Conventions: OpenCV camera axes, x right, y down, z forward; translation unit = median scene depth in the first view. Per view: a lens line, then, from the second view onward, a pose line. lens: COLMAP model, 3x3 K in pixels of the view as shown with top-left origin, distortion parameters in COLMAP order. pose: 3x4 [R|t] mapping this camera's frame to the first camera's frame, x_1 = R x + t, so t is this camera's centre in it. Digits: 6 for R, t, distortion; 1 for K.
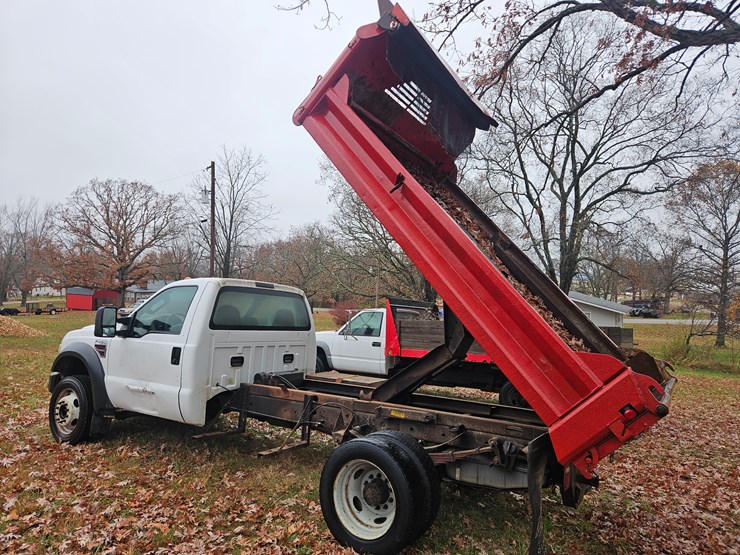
lens RADIAL K [[492.1, 0, 359.7], [0, 492.1, 272.5], [0, 0, 1]] dist [0.067966, -0.051321]
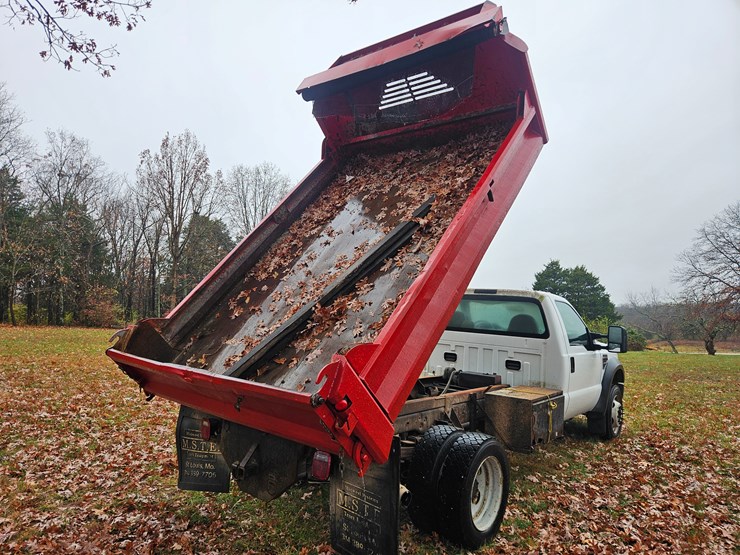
lens RADIAL K [[492.1, 0, 366.6], [0, 492.1, 278.5], [0, 0, 1]] dist [0.067966, -0.051321]
pose [[-0.124851, -0.115944, -0.985378, 0.904180], [0.033866, 0.992072, -0.121023, 0.119385], [0.991597, -0.048481, -0.119934, 0.883156]]
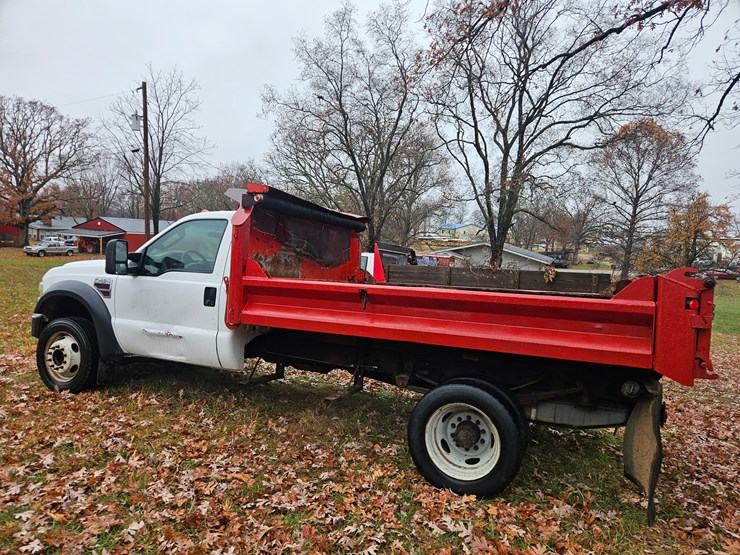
lens RADIAL K [[492.1, 0, 365.9], [0, 492.1, 287.3], [0, 0, 1]] dist [0.067966, -0.051321]
pose [[0.986748, 0.012621, 0.161770, -0.205790], [-0.034749, 0.990277, 0.134697, 0.018437], [-0.158497, -0.138534, 0.977593, 0.073063]]
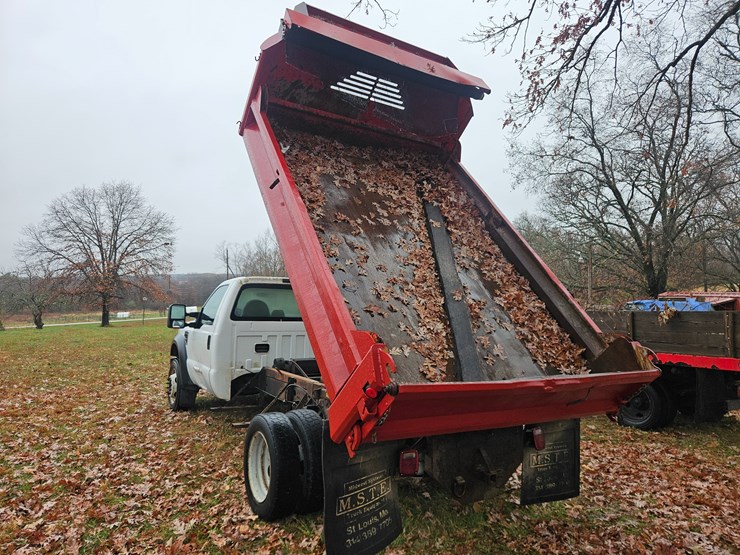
lens RADIAL K [[492.1, 0, 359.0], [0, 492.1, 278.9], [0, 0, 1]] dist [0.067966, -0.051321]
pose [[0.895173, -0.056035, -0.442183, 0.440136], [0.063505, 0.997979, 0.002095, 0.028176], [0.441172, -0.029956, 0.896922, 0.066501]]
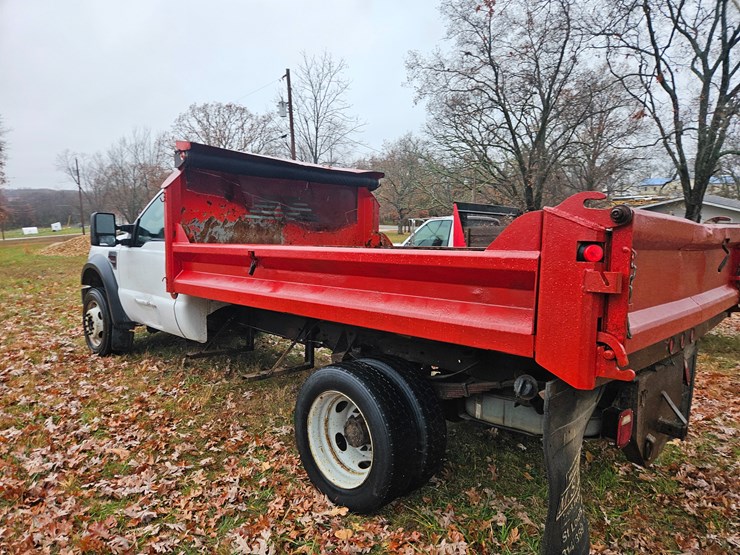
lens RADIAL K [[492.1, 0, 357.6], [0, 492.1, 285.1], [0, 0, 1]] dist [0.067966, -0.051321]
pose [[0.978221, -0.005472, -0.207492, 0.119189], [0.044294, 0.982129, 0.182921, 0.049476], [0.202783, -0.188128, 0.960982, 0.190765]]
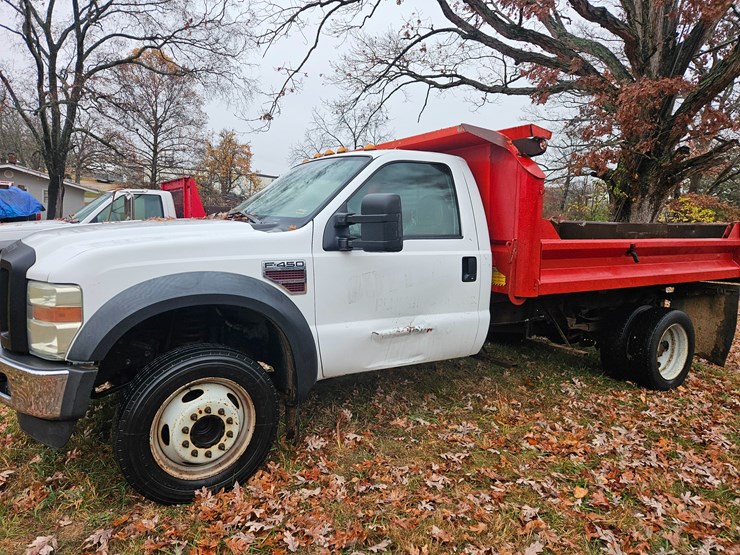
lens RADIAL K [[492.1, 0, 363.0], [0, 492.1, 275.5], [0, 0, 1]] dist [0.067966, -0.051321]
pose [[0.438274, -0.127423, 0.889764, -0.907304], [-0.096056, 0.977592, 0.187316, 0.054366], [-0.893694, -0.167563, 0.416214, 0.734808]]
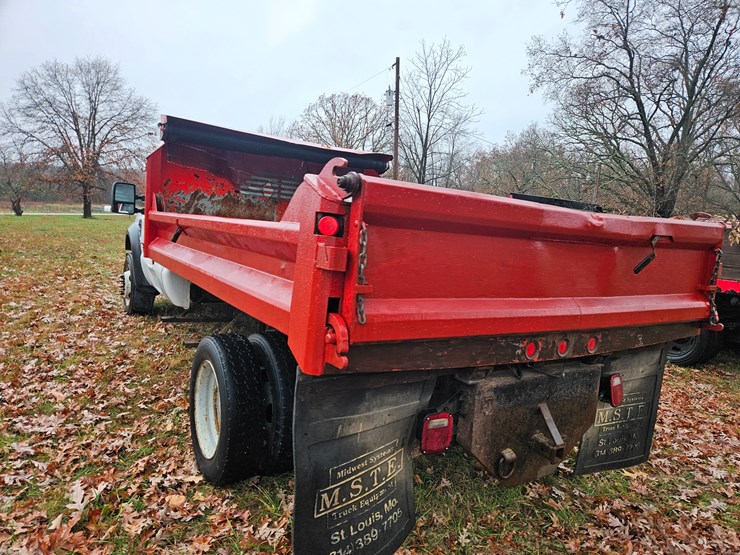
lens RADIAL K [[492.1, 0, 364.6], [0, 492.1, 279.9], [0, 0, 1]] dist [0.067966, -0.051321]
pose [[0.906085, 0.077453, -0.415946, 0.322944], [0.000846, 0.982768, 0.184843, 0.070845], [0.423095, -0.167835, 0.890406, 0.273793]]
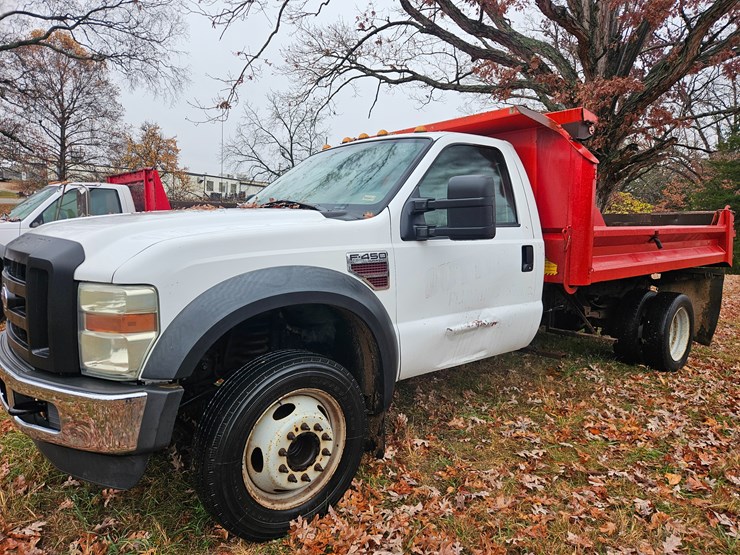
lens RADIAL K [[492.1, 0, 379.4], [0, 492.1, 284.1], [0, 0, 1]] dist [0.067966, -0.051321]
pose [[0.279217, -0.156239, 0.947432, -0.915160], [-0.094613, 0.977396, 0.189064, 0.083038], [-0.955556, -0.142429, 0.258123, 0.880692]]
